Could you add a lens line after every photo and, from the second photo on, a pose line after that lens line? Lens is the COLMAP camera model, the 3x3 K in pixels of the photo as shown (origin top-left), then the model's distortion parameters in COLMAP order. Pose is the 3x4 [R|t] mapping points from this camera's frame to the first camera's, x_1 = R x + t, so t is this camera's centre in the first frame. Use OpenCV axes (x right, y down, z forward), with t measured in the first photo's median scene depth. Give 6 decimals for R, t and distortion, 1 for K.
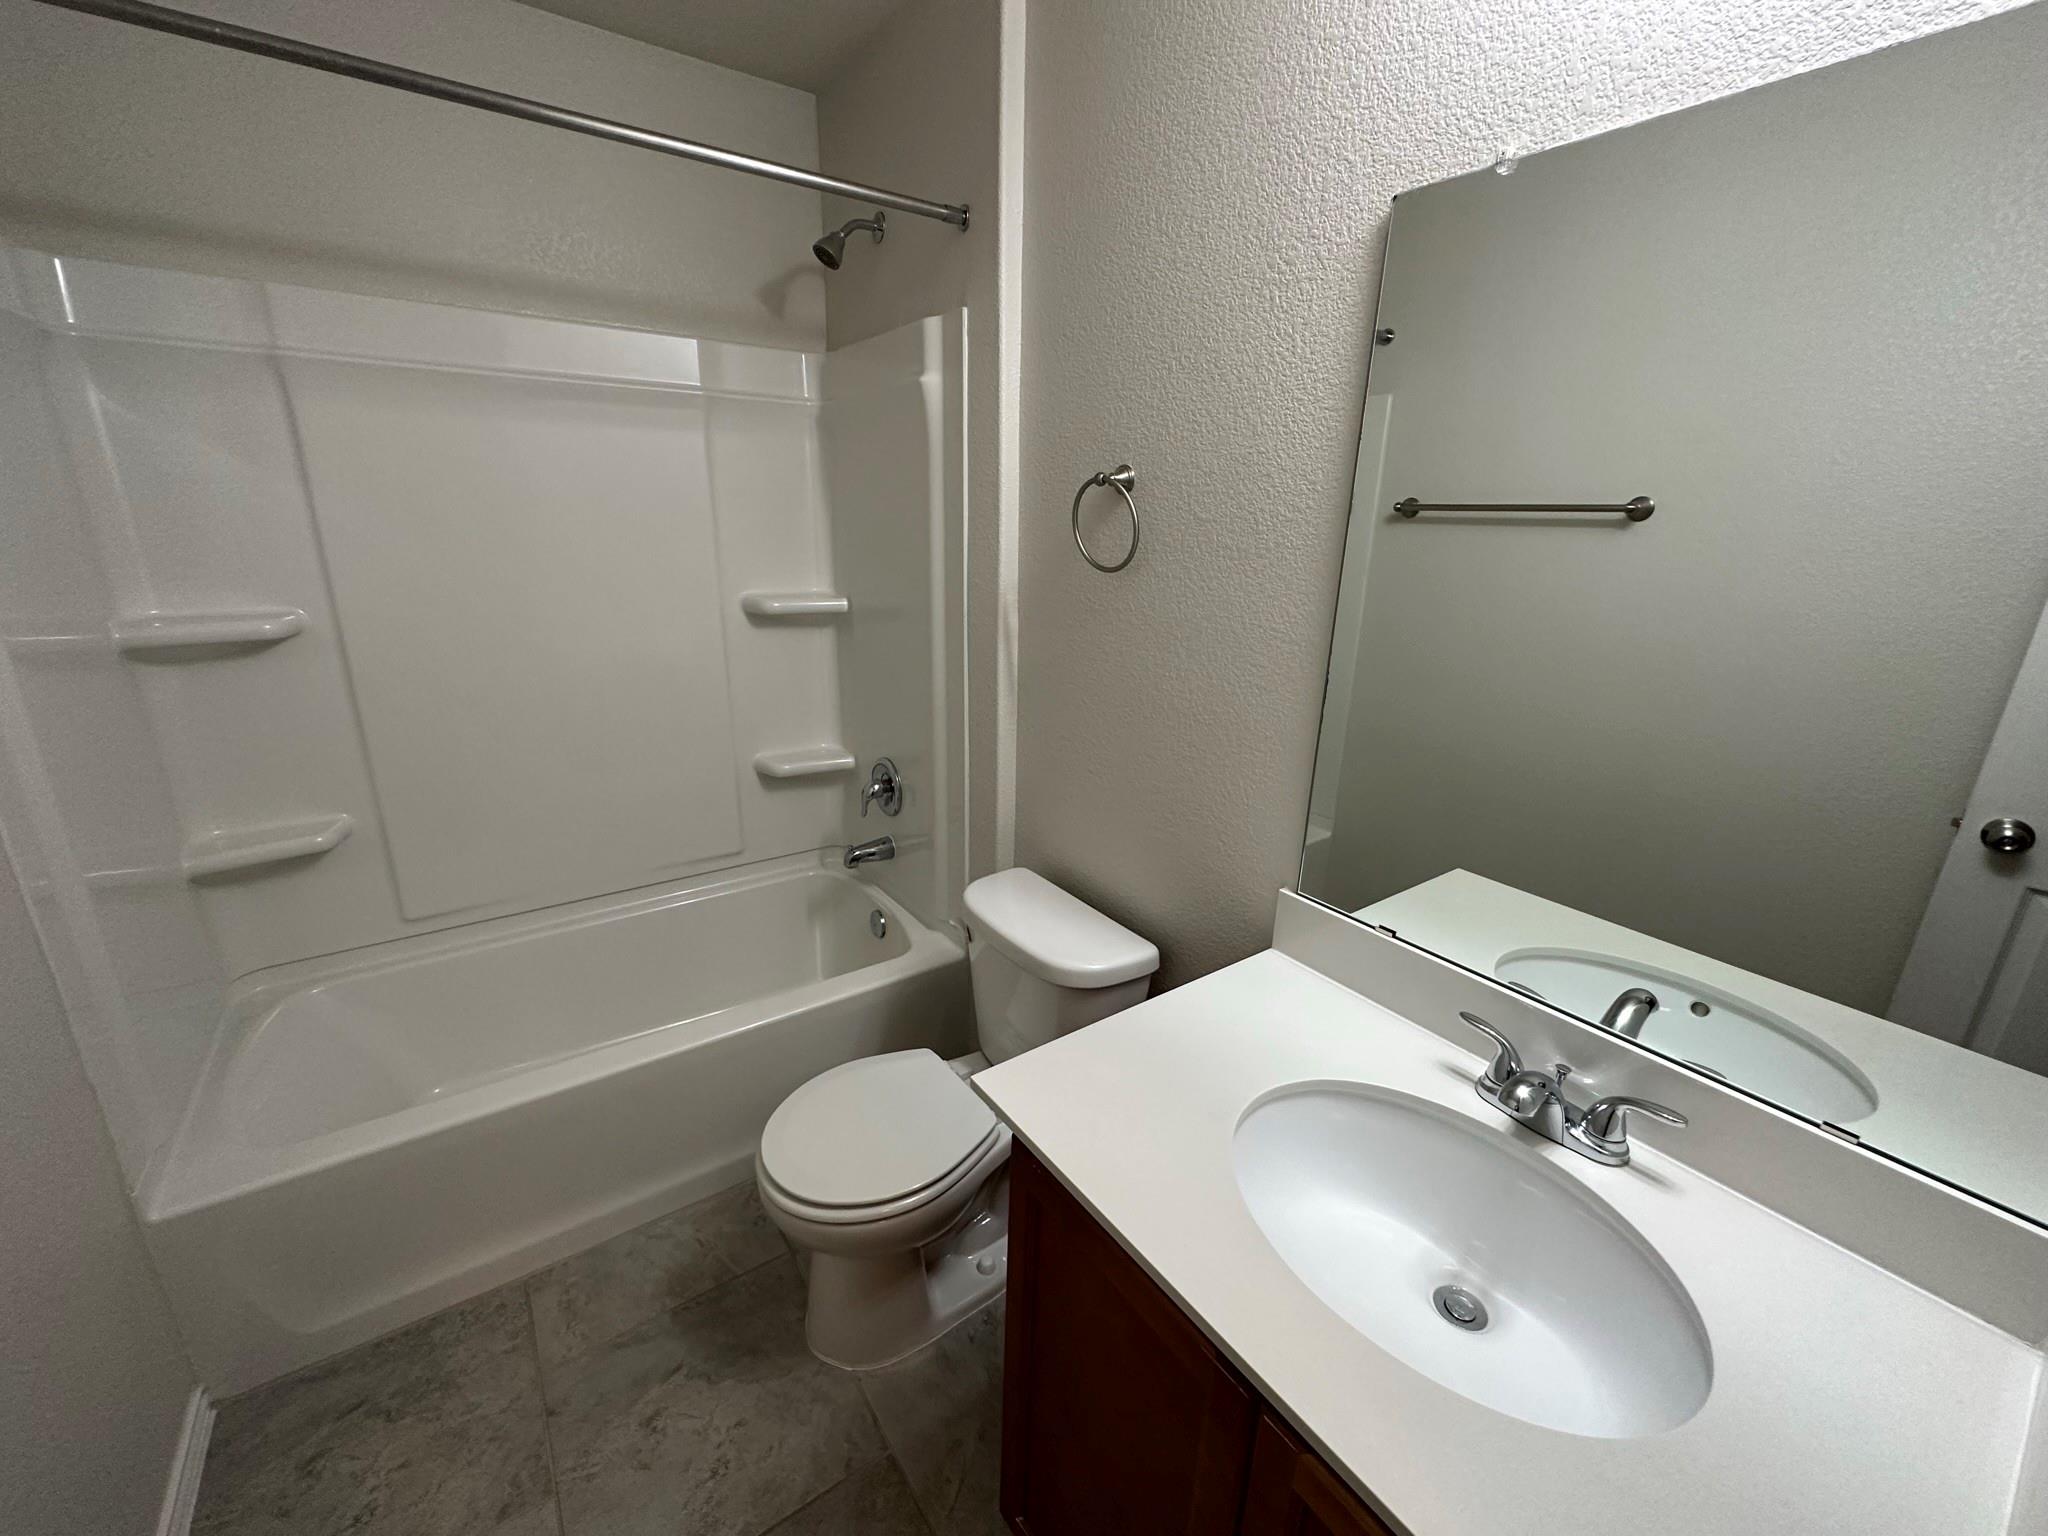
lens RADIAL K [[785.7, 0, 1021.8], [0, 785.7, 760.7], [0, 0, 1]] dist [-0.001421, 0.000290]
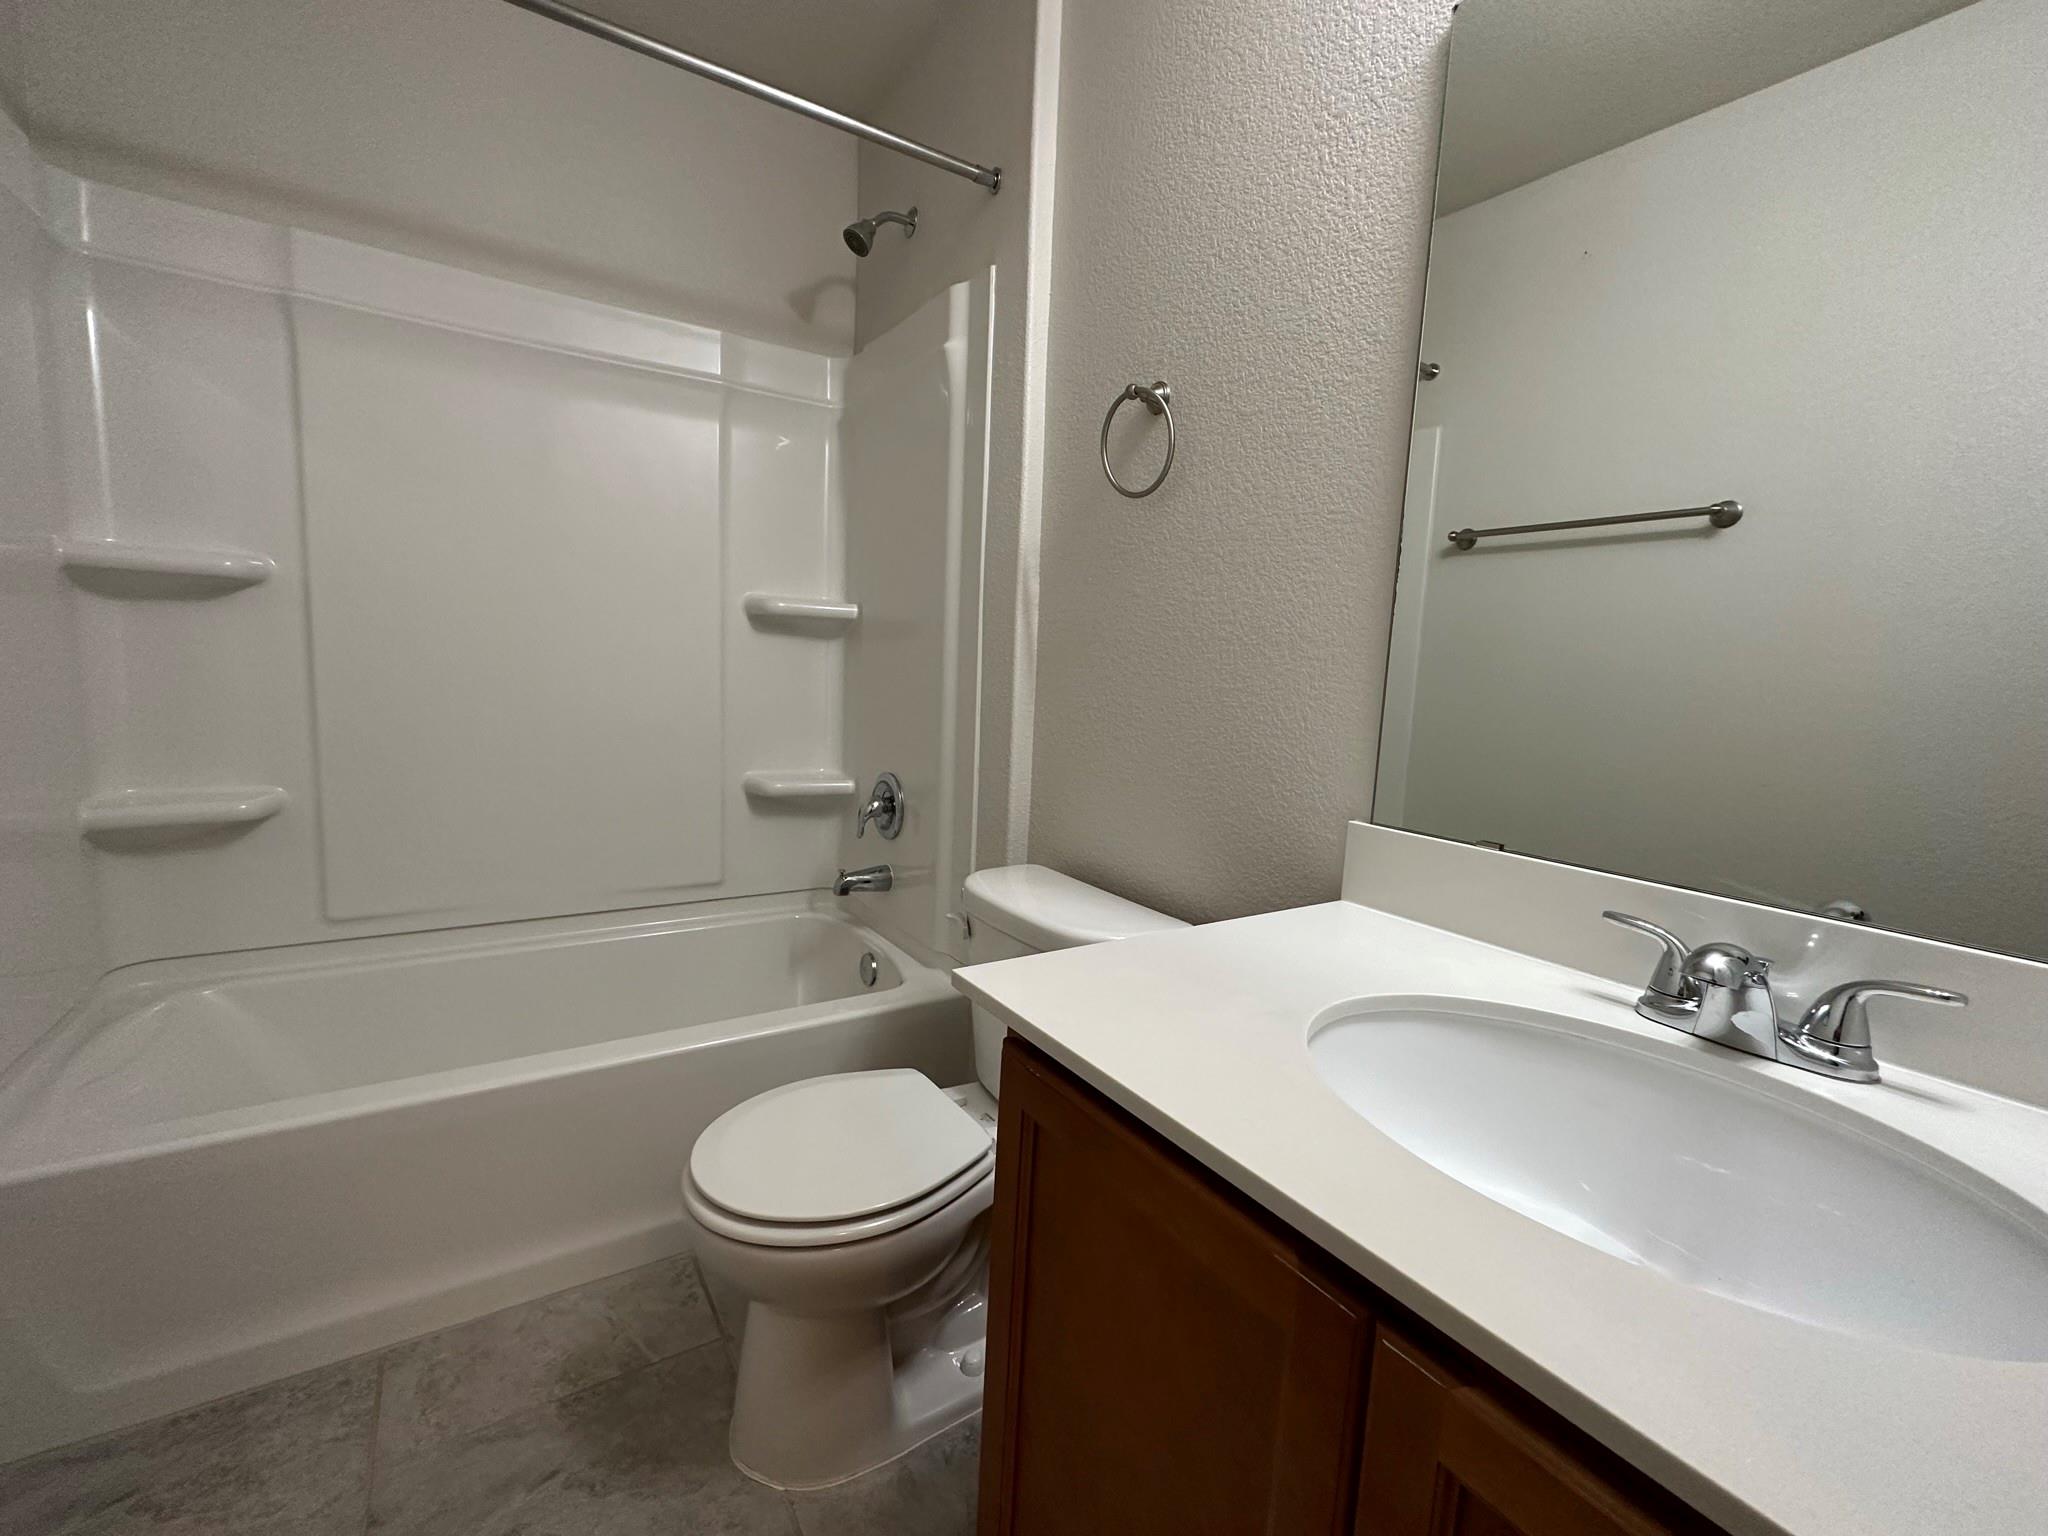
lens RADIAL K [[826.0, 0, 1022.7], [0, 826.0, 769.3], [0, 0, 1]] dist [-0.002731, 0.001393]
pose [[0.999108, 0.027386, -0.032131, 0.013260], [-0.032436, 0.985087, -0.168974, 0.202162], [0.027024, 0.169865, 0.985097, 0.107933]]
